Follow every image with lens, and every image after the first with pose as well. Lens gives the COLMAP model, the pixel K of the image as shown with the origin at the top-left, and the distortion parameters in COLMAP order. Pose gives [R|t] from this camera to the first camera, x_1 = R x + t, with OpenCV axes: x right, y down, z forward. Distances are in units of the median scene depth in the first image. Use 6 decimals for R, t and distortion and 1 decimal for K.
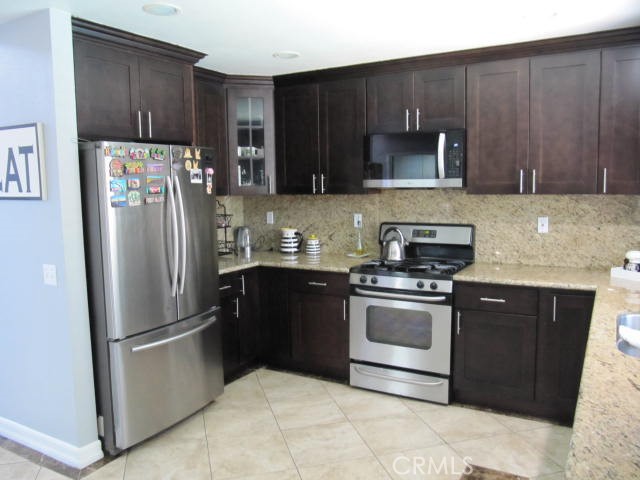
lens RADIAL K [[530.6, 0, 315.6], [0, 530.6, 240.3], [0, 0, 1]] dist [-0.062650, 0.036351]
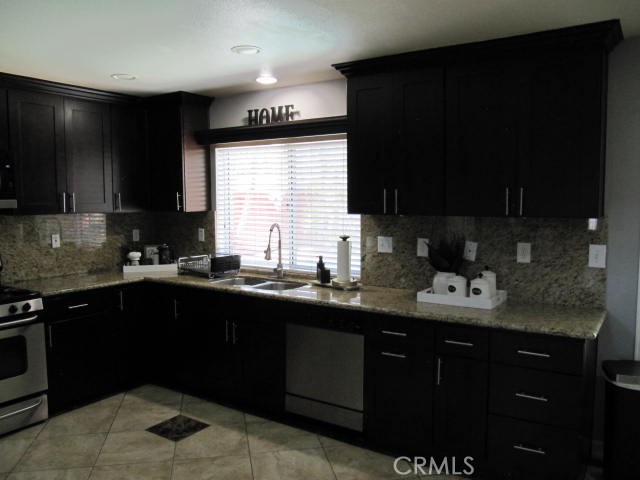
lens RADIAL K [[530.6, 0, 319.6], [0, 530.6, 240.9], [0, 0, 1]] dist [-0.062650, 0.036351]
pose [[0.062221, -0.064238, 0.995993, -0.702992], [0.110824, 0.992200, 0.057071, -0.031589], [-0.991890, 0.106829, 0.068855, 0.364984]]
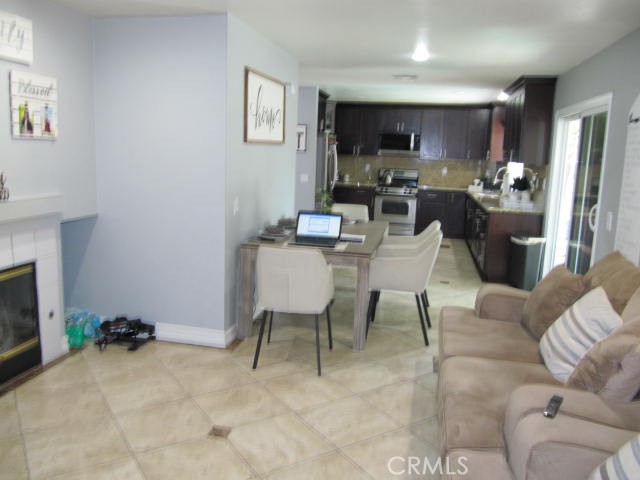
lens RADIAL K [[530.6, 0, 322.2], [0, 530.6, 240.3], [0, 0, 1]] dist [-0.062650, 0.036351]
pose [[0.943706, -0.003279, 0.330768, -1.082467], [-0.018049, 0.997951, 0.061386, 0.177181], [-0.330292, -0.063900, 0.941713, -1.392408]]
